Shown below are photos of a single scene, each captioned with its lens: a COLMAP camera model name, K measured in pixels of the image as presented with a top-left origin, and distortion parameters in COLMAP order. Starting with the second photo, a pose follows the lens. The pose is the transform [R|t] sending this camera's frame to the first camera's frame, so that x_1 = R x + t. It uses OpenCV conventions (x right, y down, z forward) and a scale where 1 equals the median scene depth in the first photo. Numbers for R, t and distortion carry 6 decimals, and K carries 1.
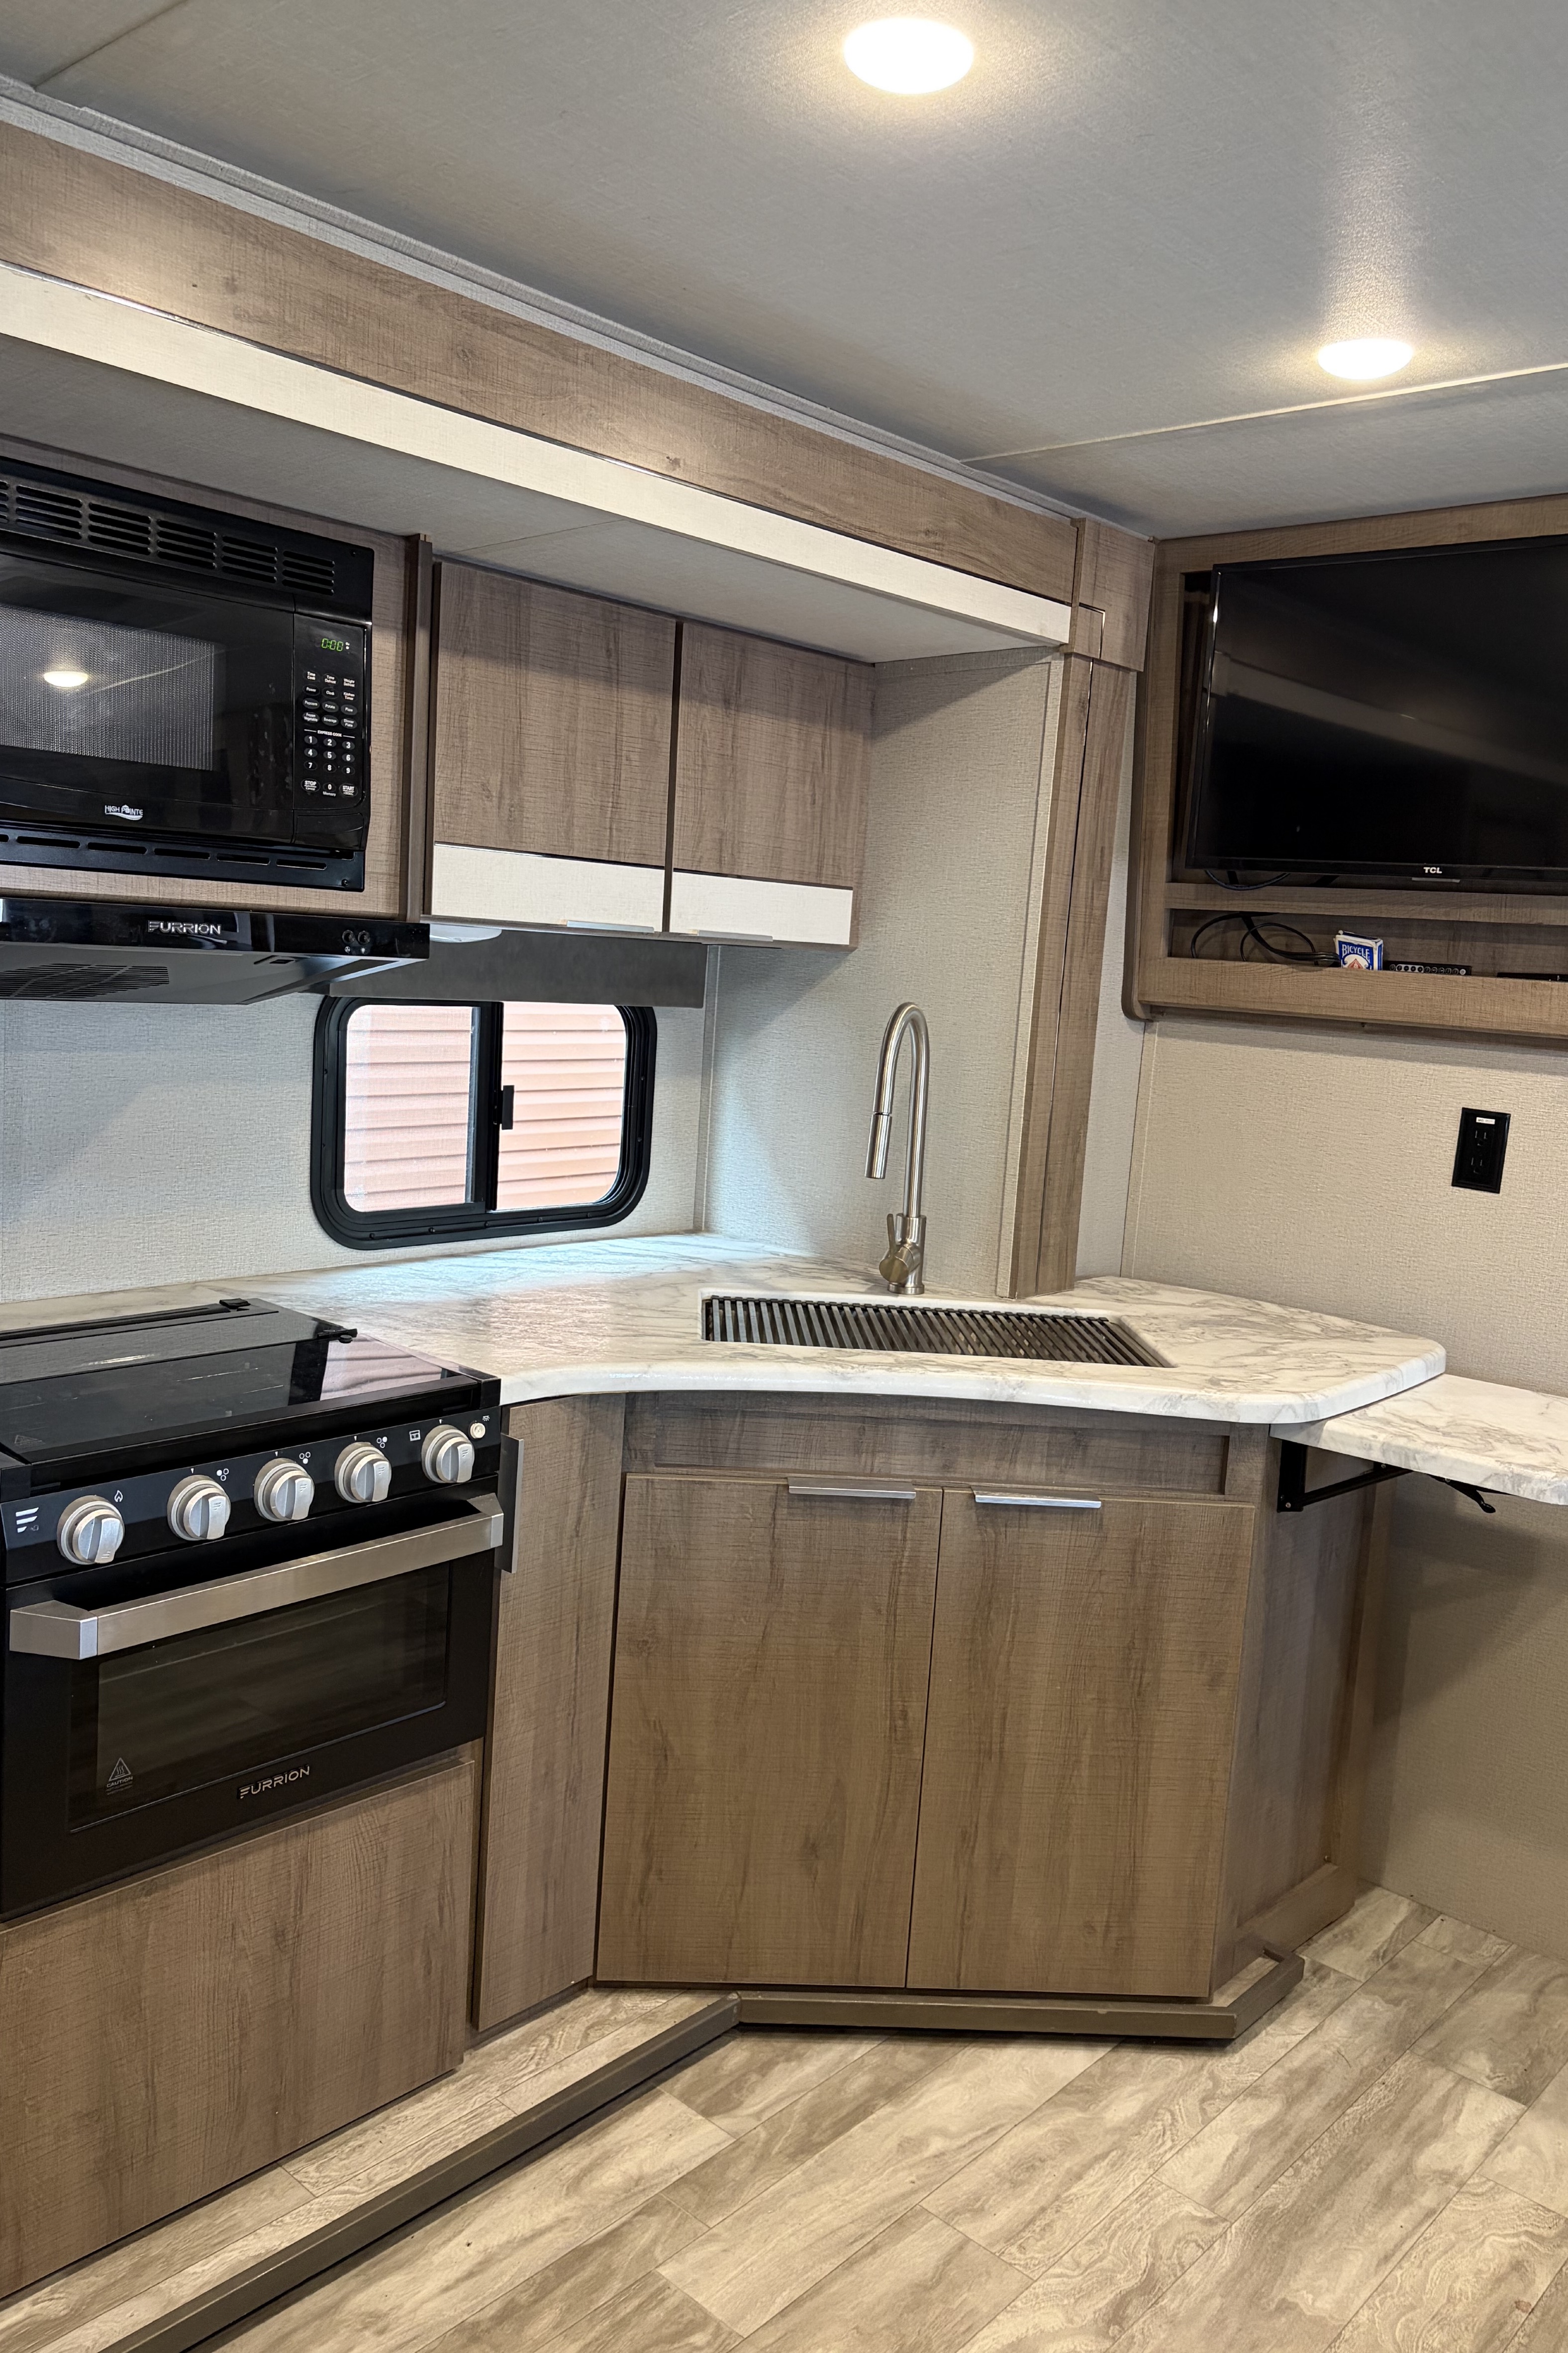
lens RADIAL K [[1776.7, 0, 784.0], [0, 1776.7, 1176.5], [0, 0, 1]] dist [0.067020, -0.084428]
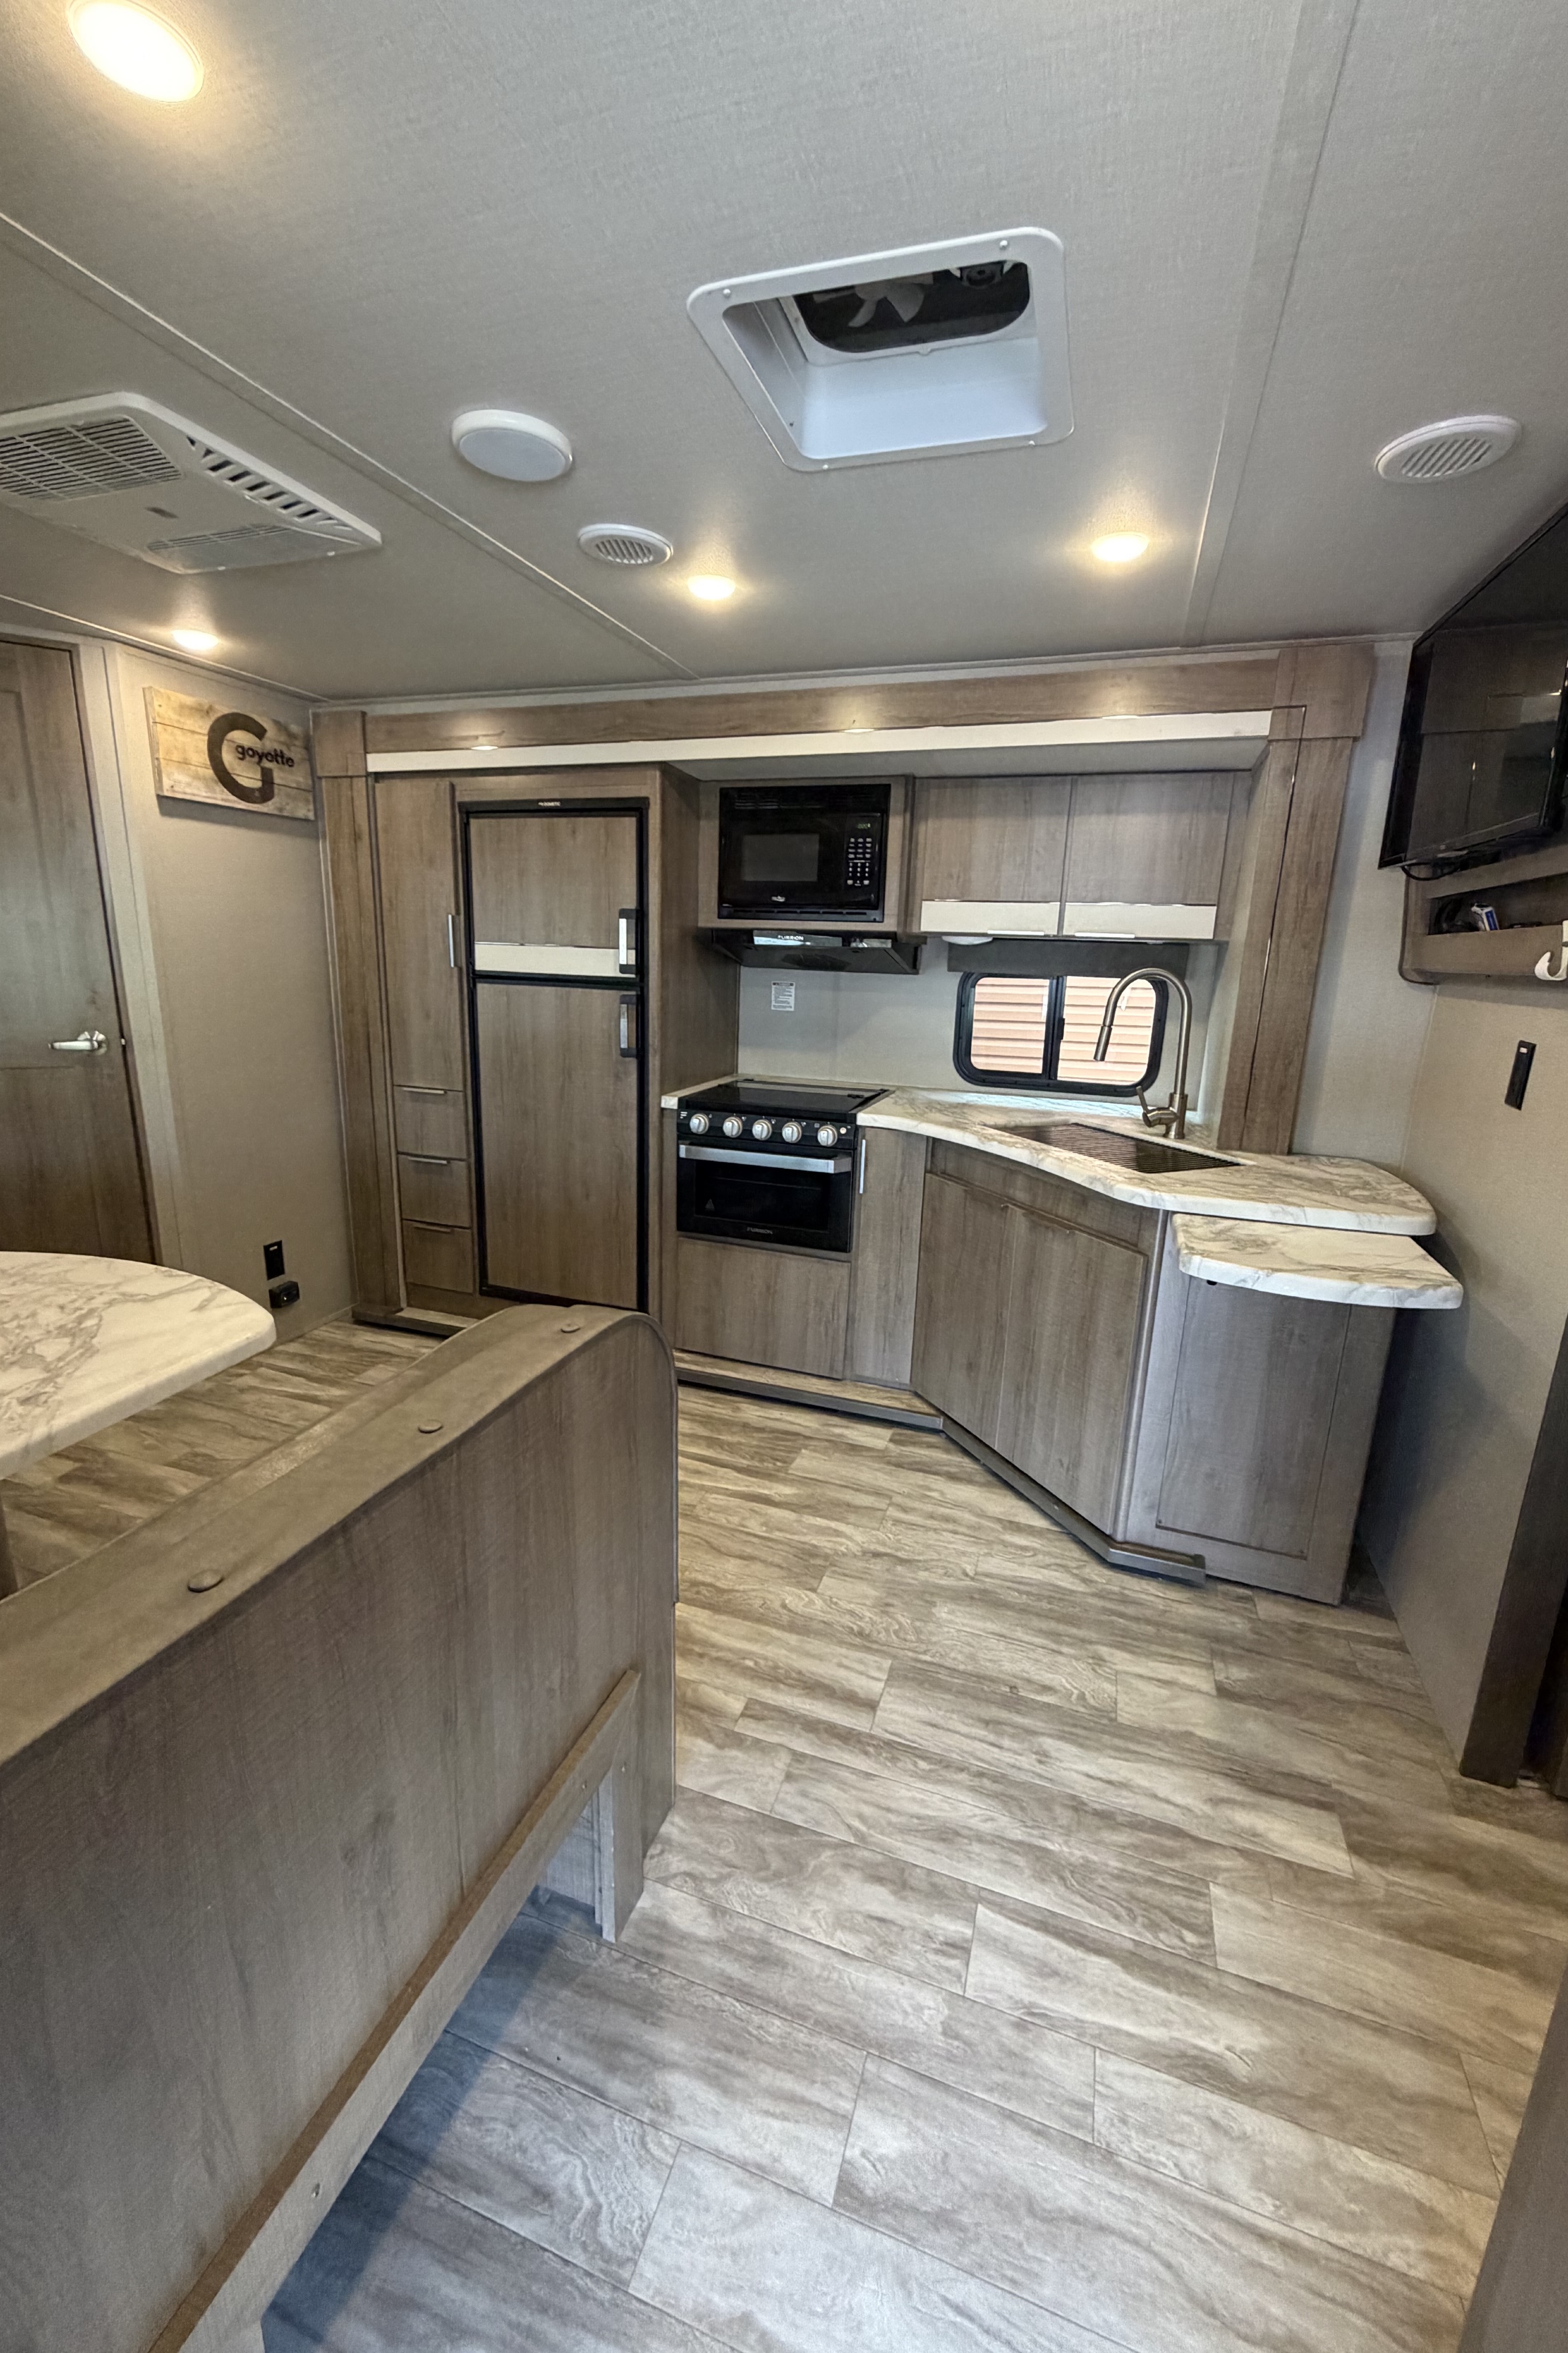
lens RADIAL K [[948.1, 0, 791.0], [0, 948.1, 1174.7], [0, 0, 1]] dist [0.000583, -0.000020]
pose [[0.391275, 0.162470, -0.905818, 0.930930], [-0.128429, 0.984301, 0.121071, 0.043867], [0.911268, 0.068961, 0.405998, 0.337485]]
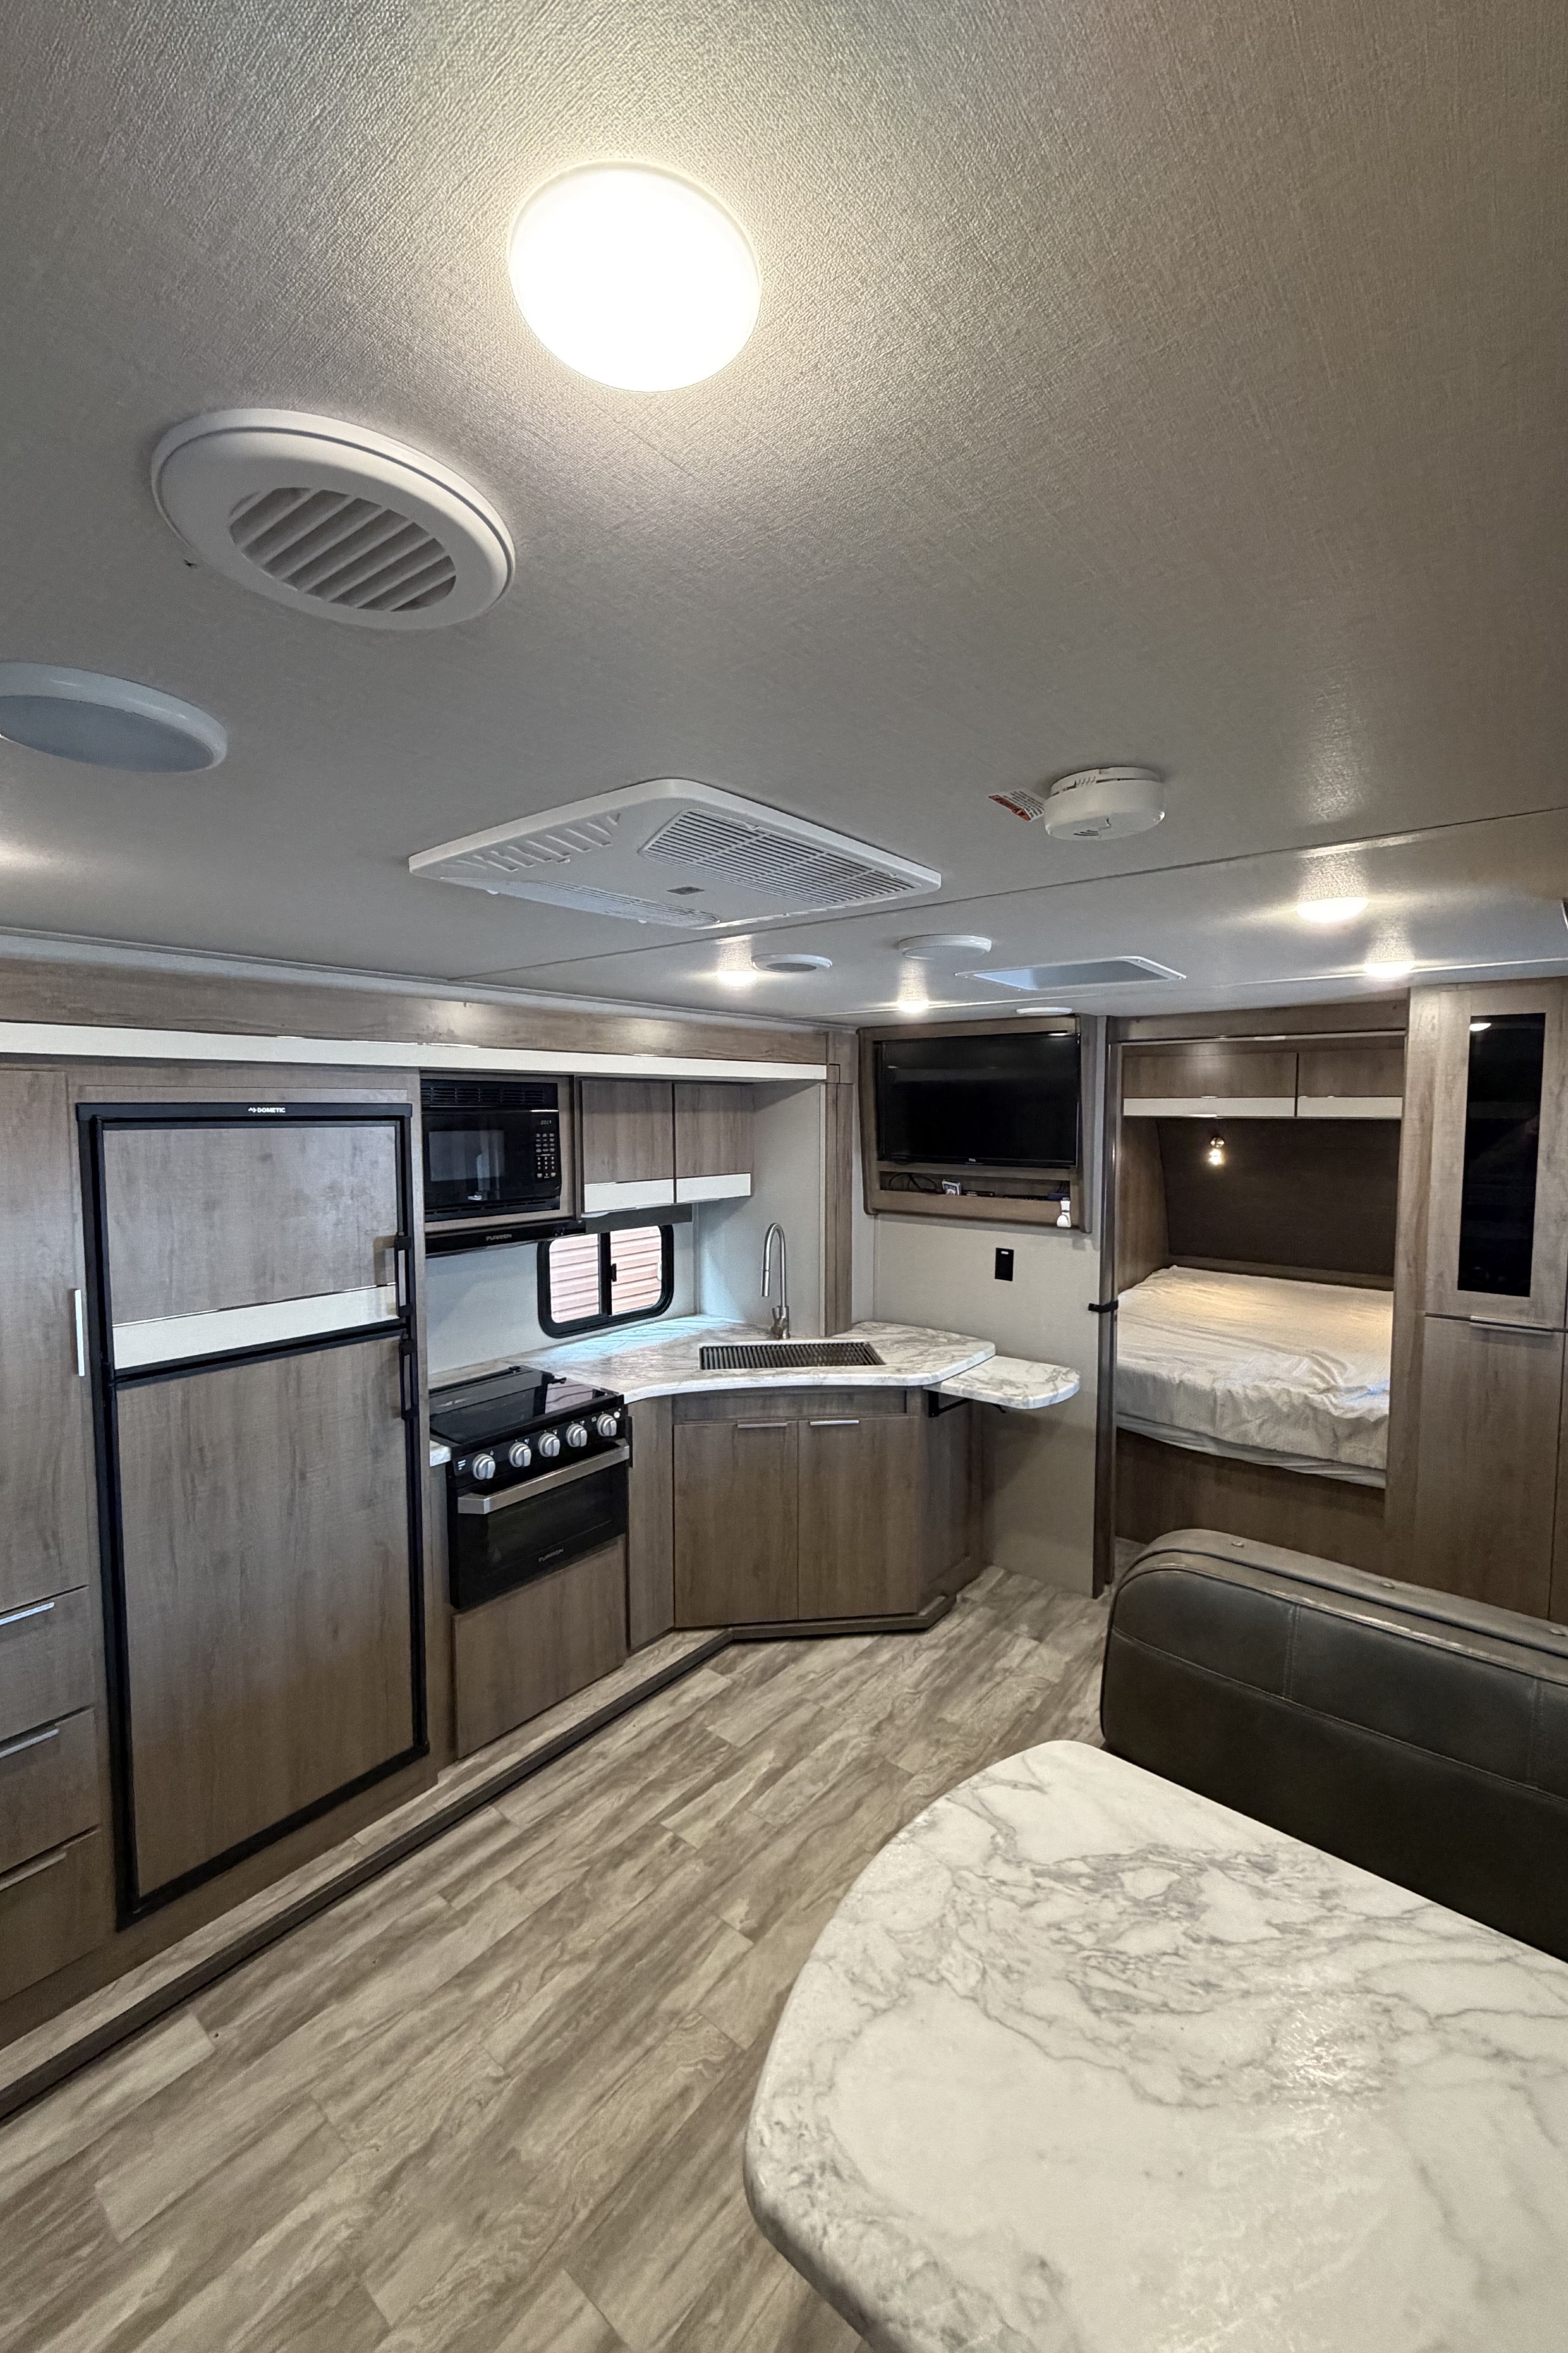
lens RADIAL K [[948.1, 0, 791.0], [0, 948.1, 1174.7], [0, 0, 1]] dist [0.000583, -0.000020]
pose [[0.996134, -0.067391, 0.056347, 0.025945], [0.070617, 0.995853, -0.057366, -0.099643], [-0.052247, 0.061123, 0.996762, -0.383336]]
